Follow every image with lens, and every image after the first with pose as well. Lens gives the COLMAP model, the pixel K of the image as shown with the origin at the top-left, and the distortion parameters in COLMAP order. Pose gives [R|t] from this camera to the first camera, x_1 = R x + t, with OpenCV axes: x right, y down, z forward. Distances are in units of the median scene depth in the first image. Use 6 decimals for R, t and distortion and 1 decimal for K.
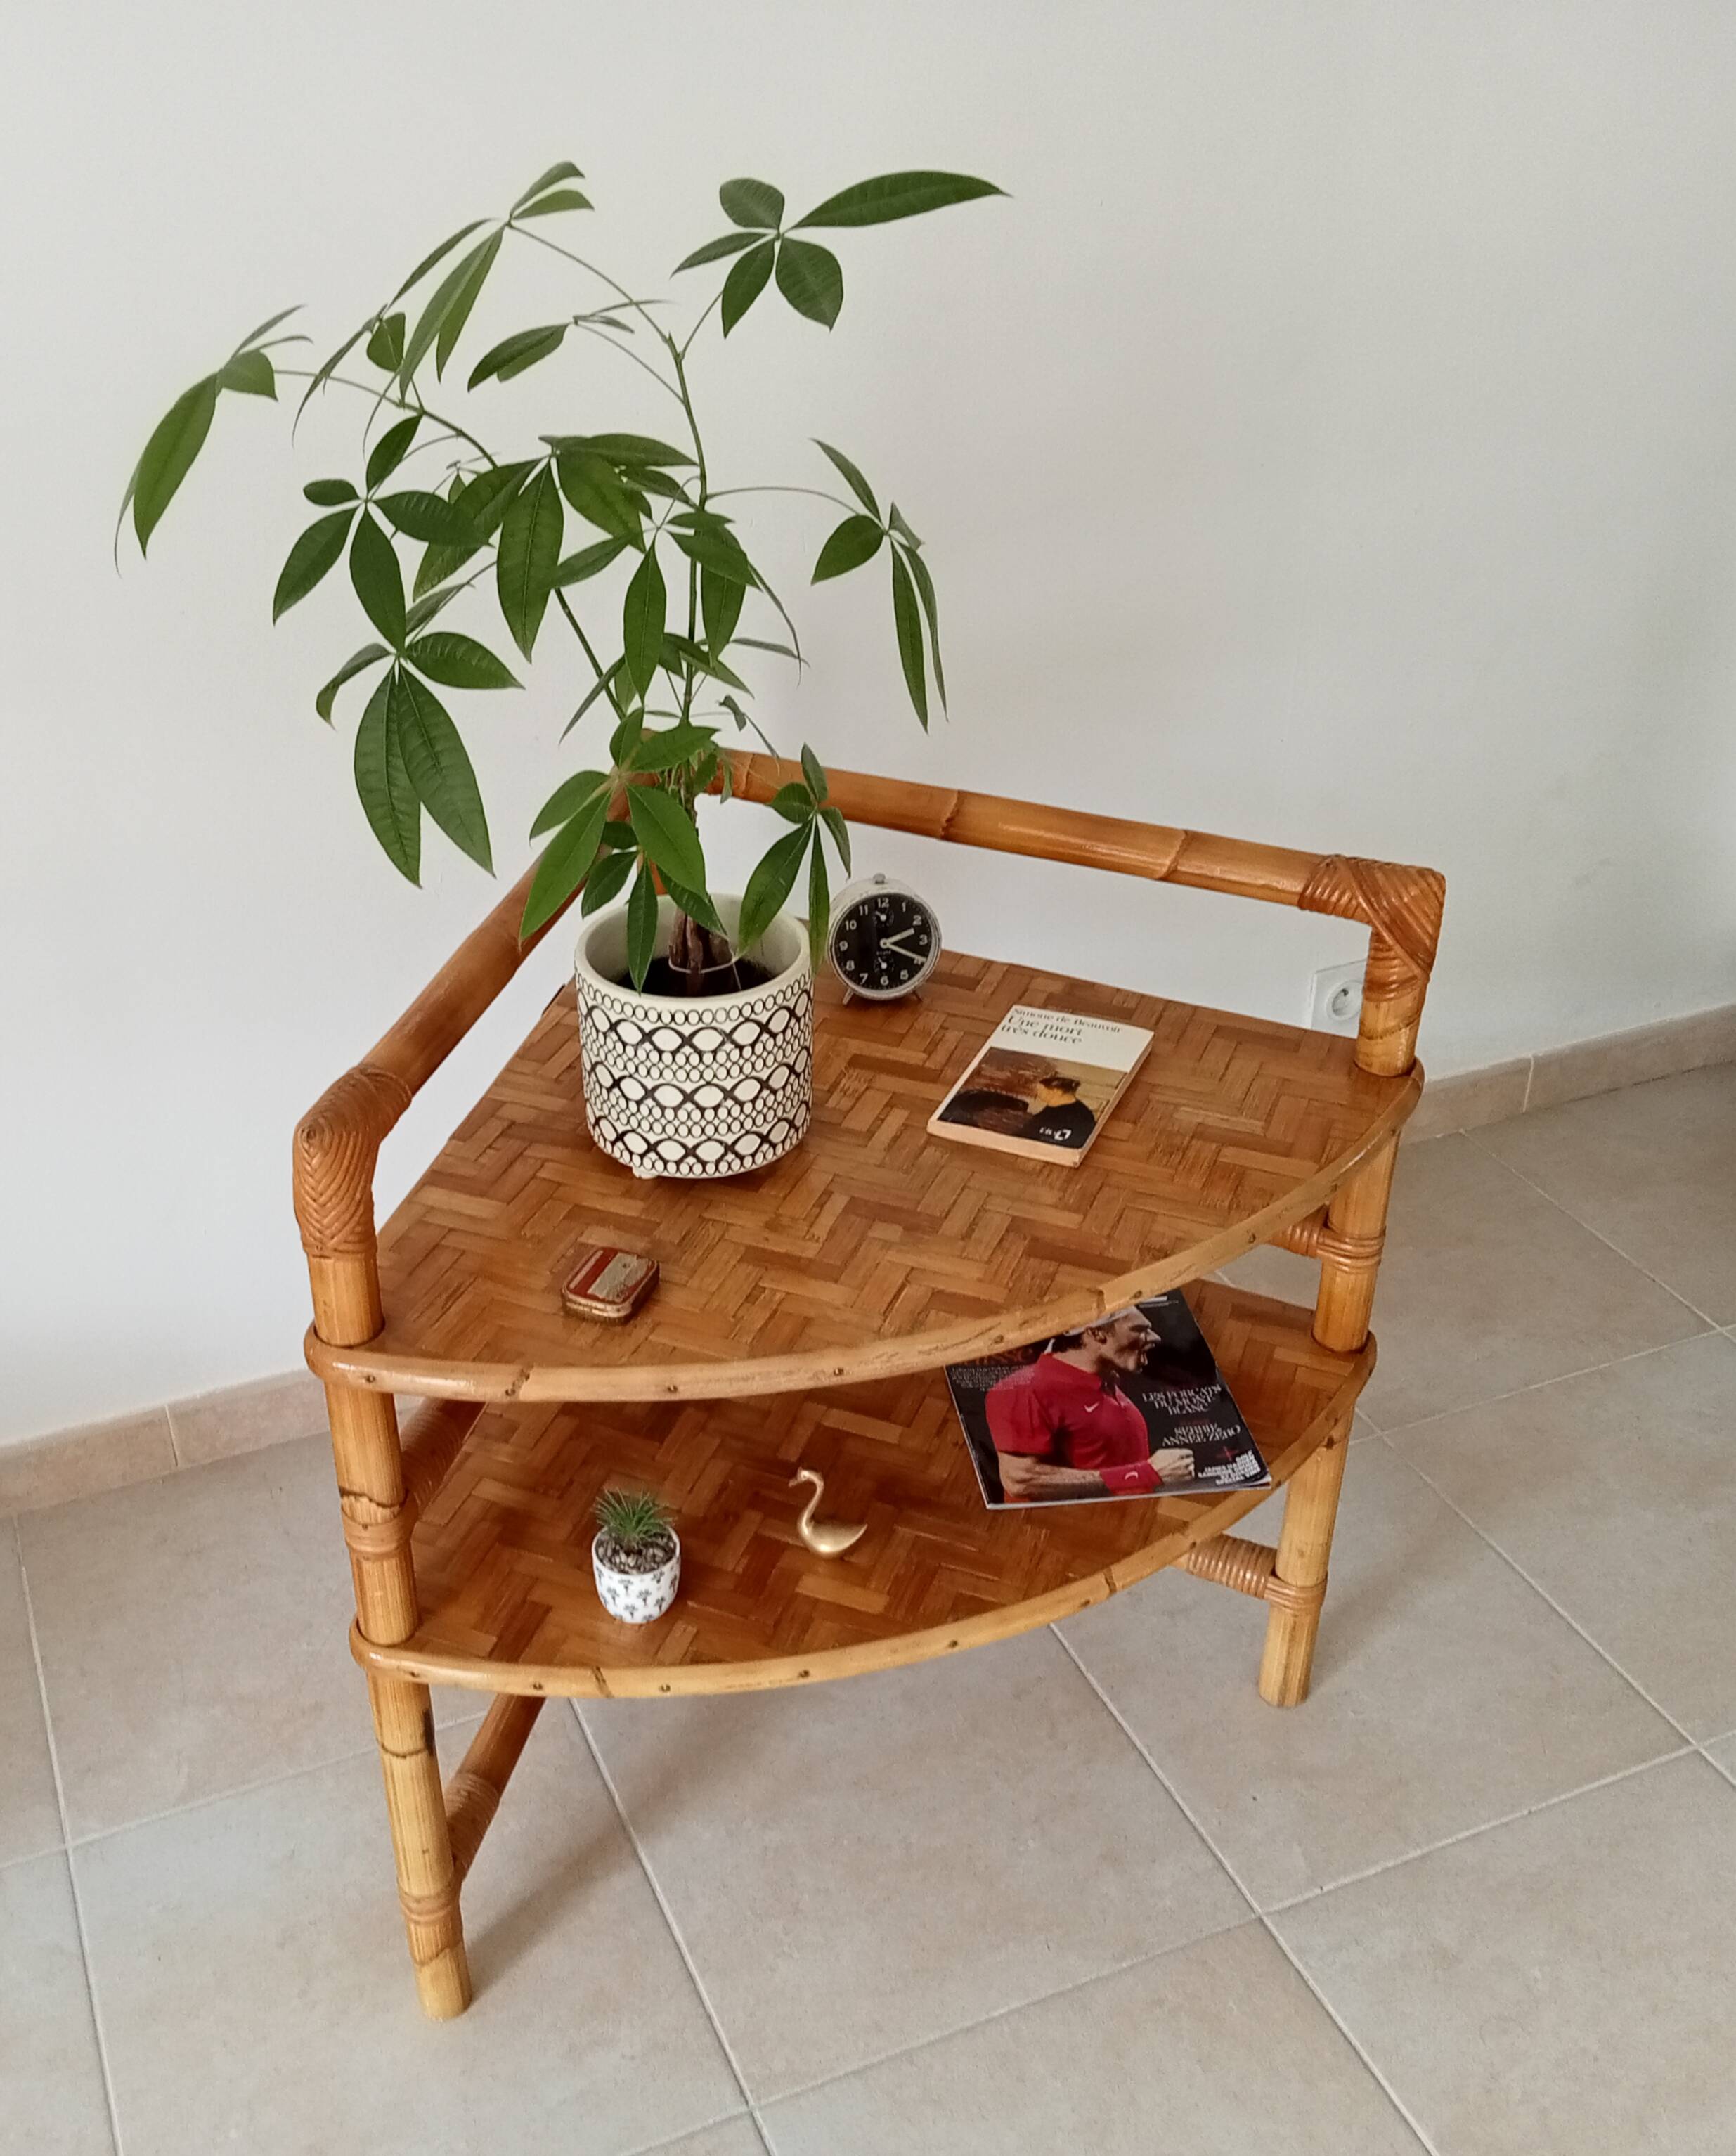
lens RADIAL K [[2152.2, 0, 740.5], [0, 2152.2, 1088.0], [0, 0, 1]] dist [0.099864, -0.243435]
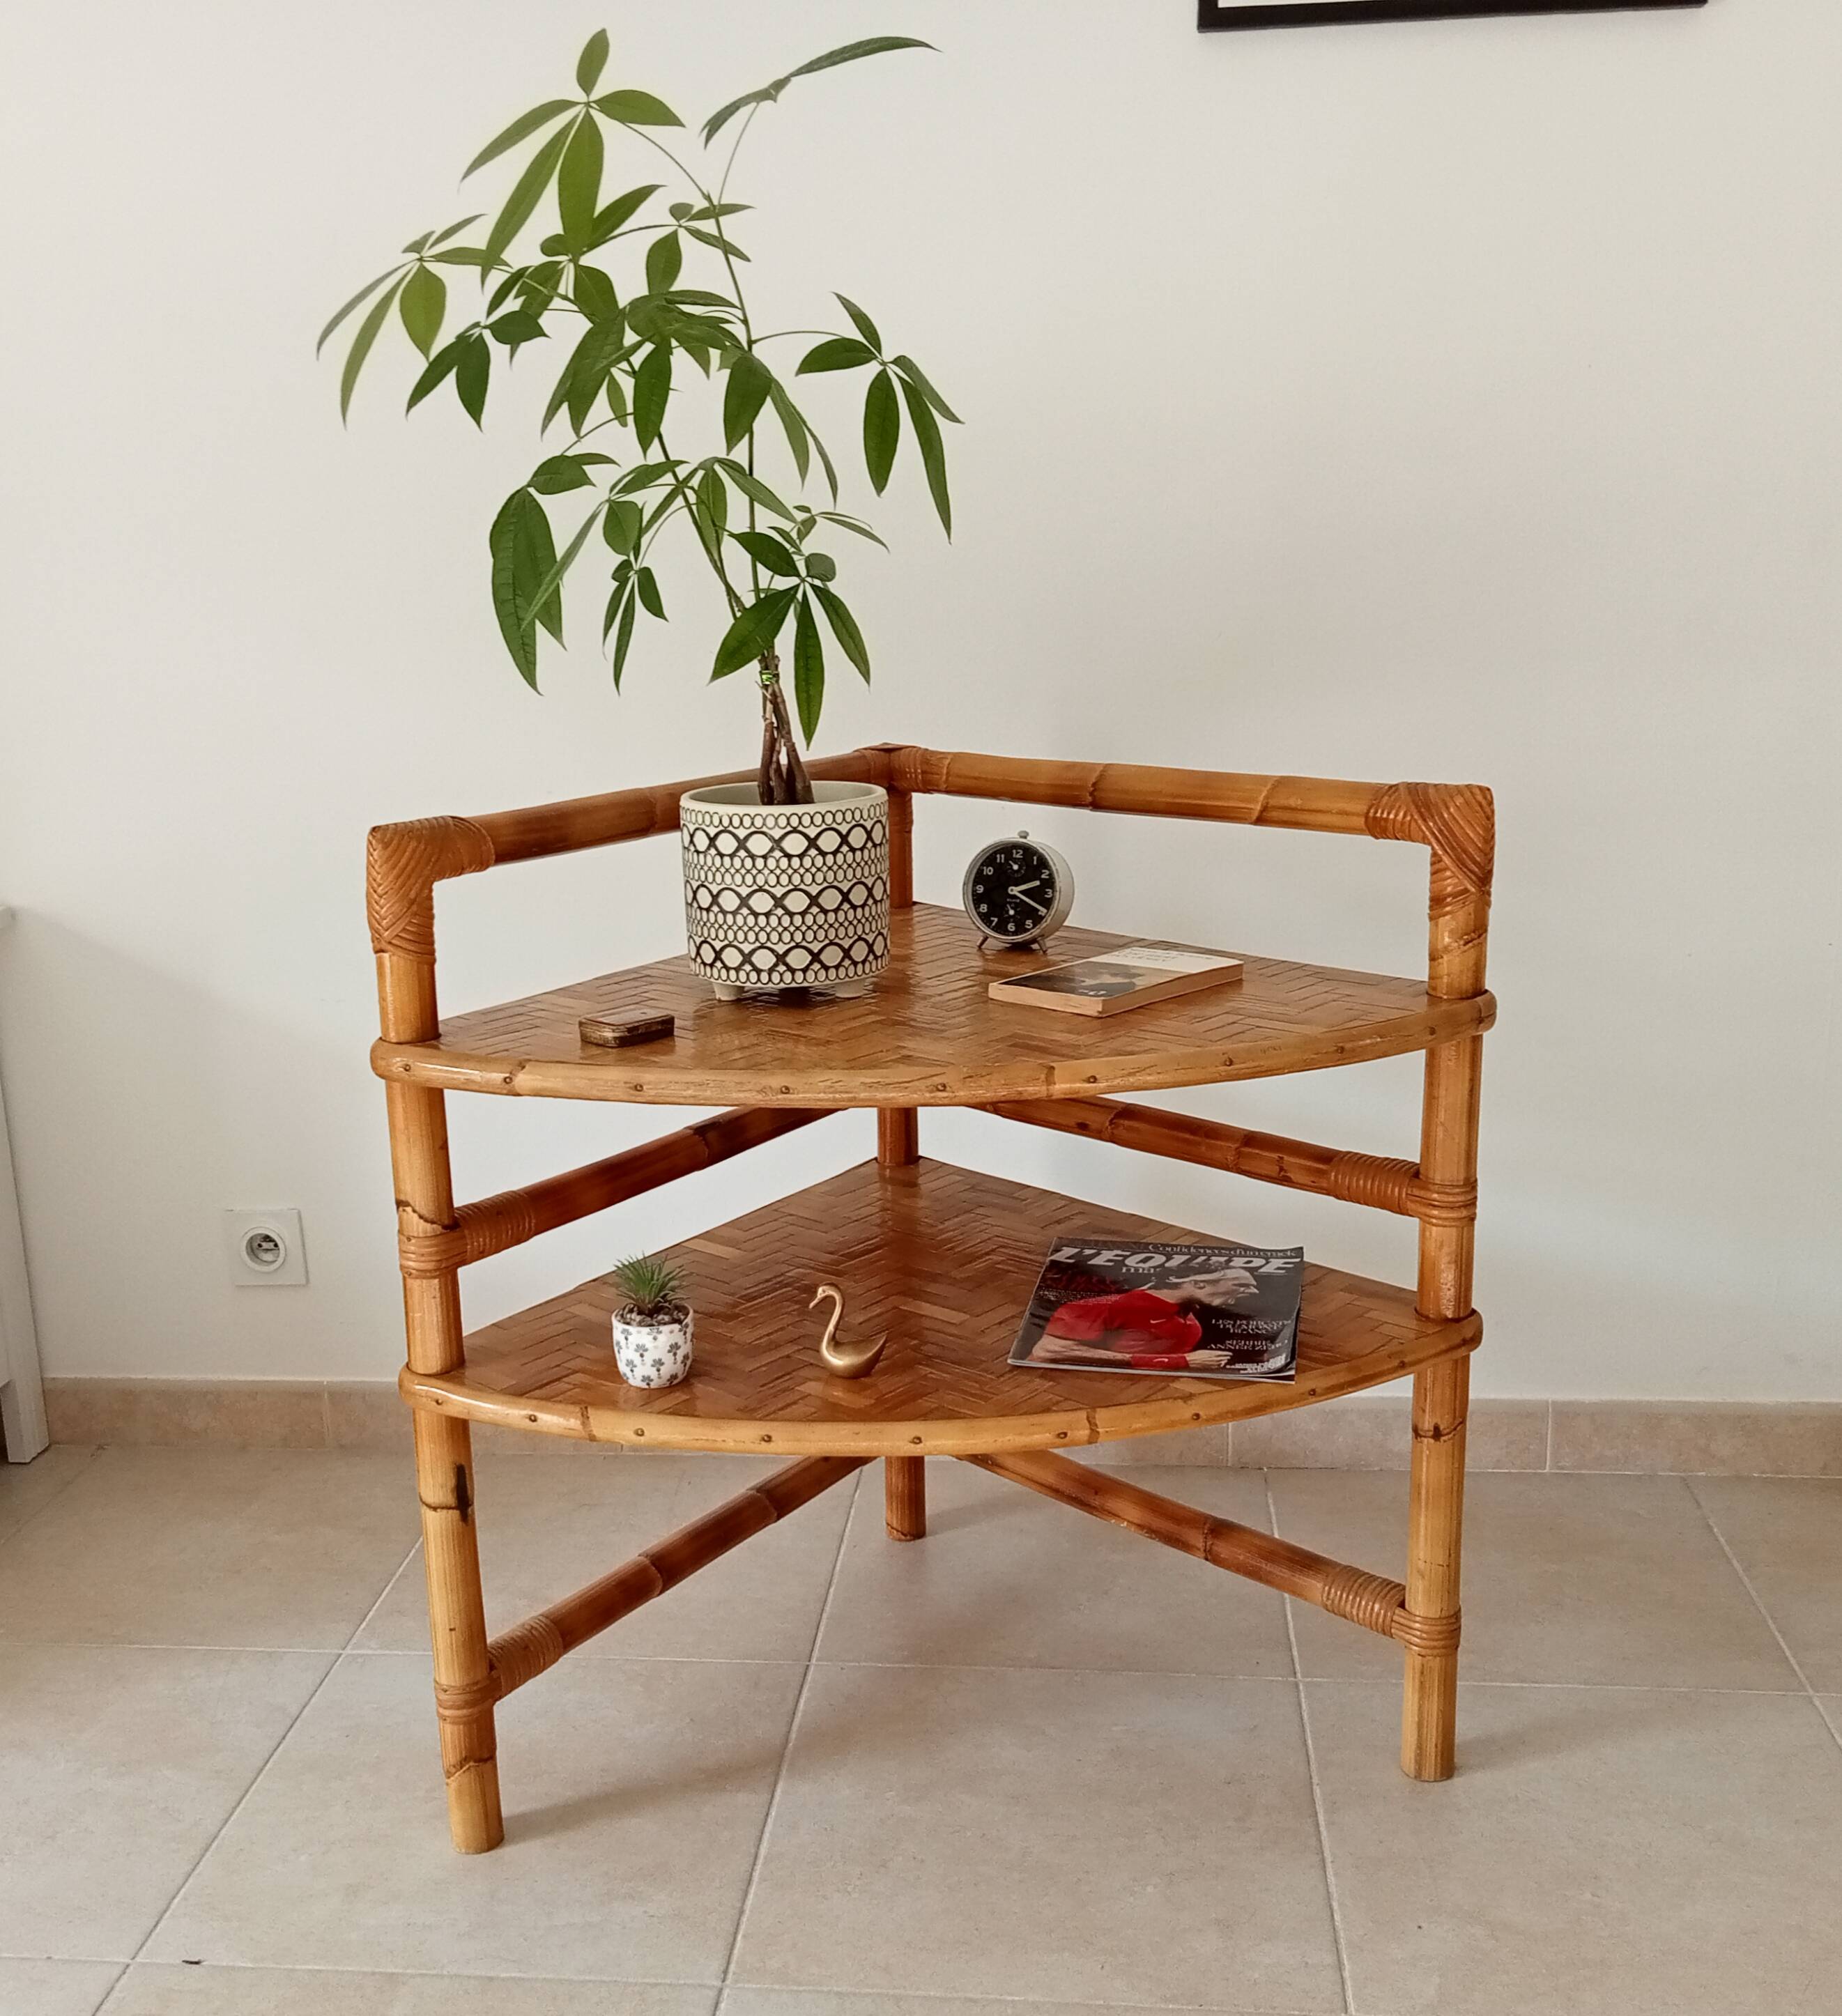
lens RADIAL K [[2135.4, 0, 926.7], [0, 2135.4, 1070.7], [0, 0, 1]] dist [0.084078, -0.012172]
pose [[0.954901, 0.072511, -0.287935, 0.369323], [-0.152262, 0.952098, -0.265190, 0.345848], [0.254913, 0.297072, 0.920200, 0.012017]]
